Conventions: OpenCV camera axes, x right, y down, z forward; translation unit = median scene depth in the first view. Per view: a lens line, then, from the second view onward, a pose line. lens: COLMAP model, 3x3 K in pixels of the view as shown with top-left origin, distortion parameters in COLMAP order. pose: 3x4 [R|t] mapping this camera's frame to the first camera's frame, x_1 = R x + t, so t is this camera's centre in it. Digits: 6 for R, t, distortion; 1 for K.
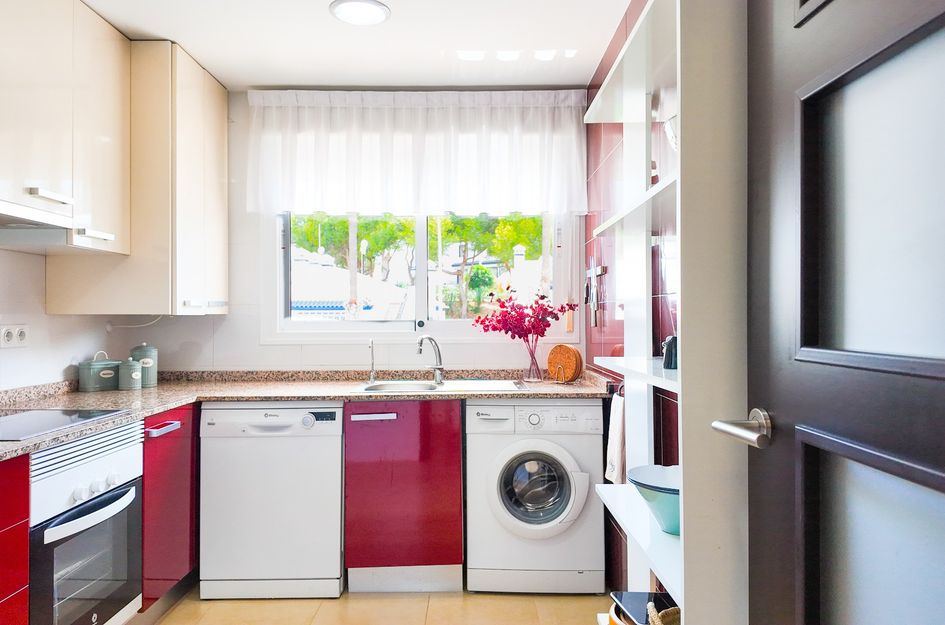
lens RADIAL K [[653.0, 0, 476.5], [0, 653.0, 314.9], [0, 0, 1]] dist [0.072032, -0.080183]
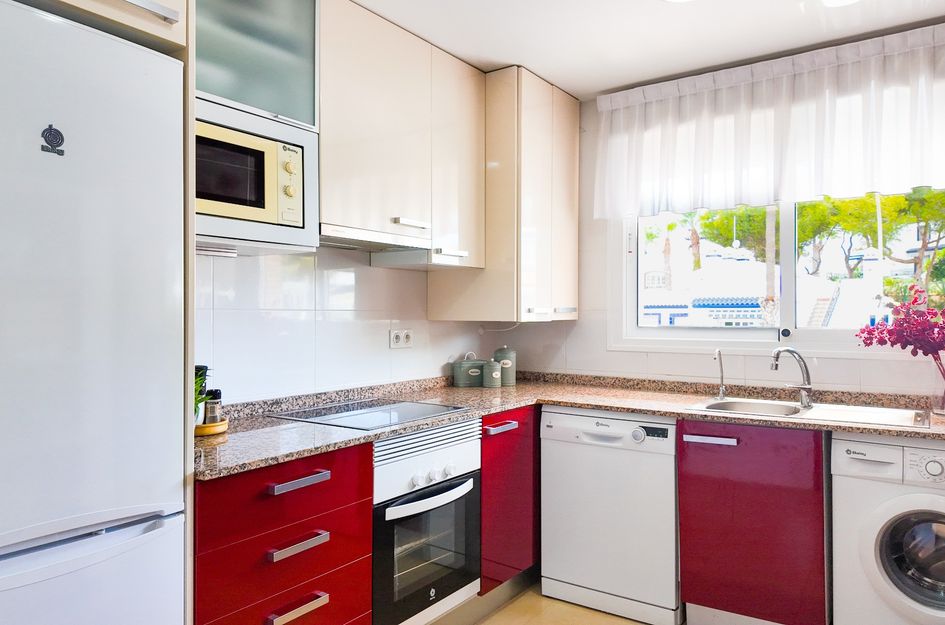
lens RADIAL K [[653.0, 0, 469.7], [0, 653.0, 311.3], [0, 0, 1]] dist [0.072032, -0.080183]
pose [[0.811600, -0.000098, -0.584213, 0.096413], [-0.000183, 1.000000, -0.000422, -0.015873], [0.584213, 0.000449, 0.811600, 0.088331]]
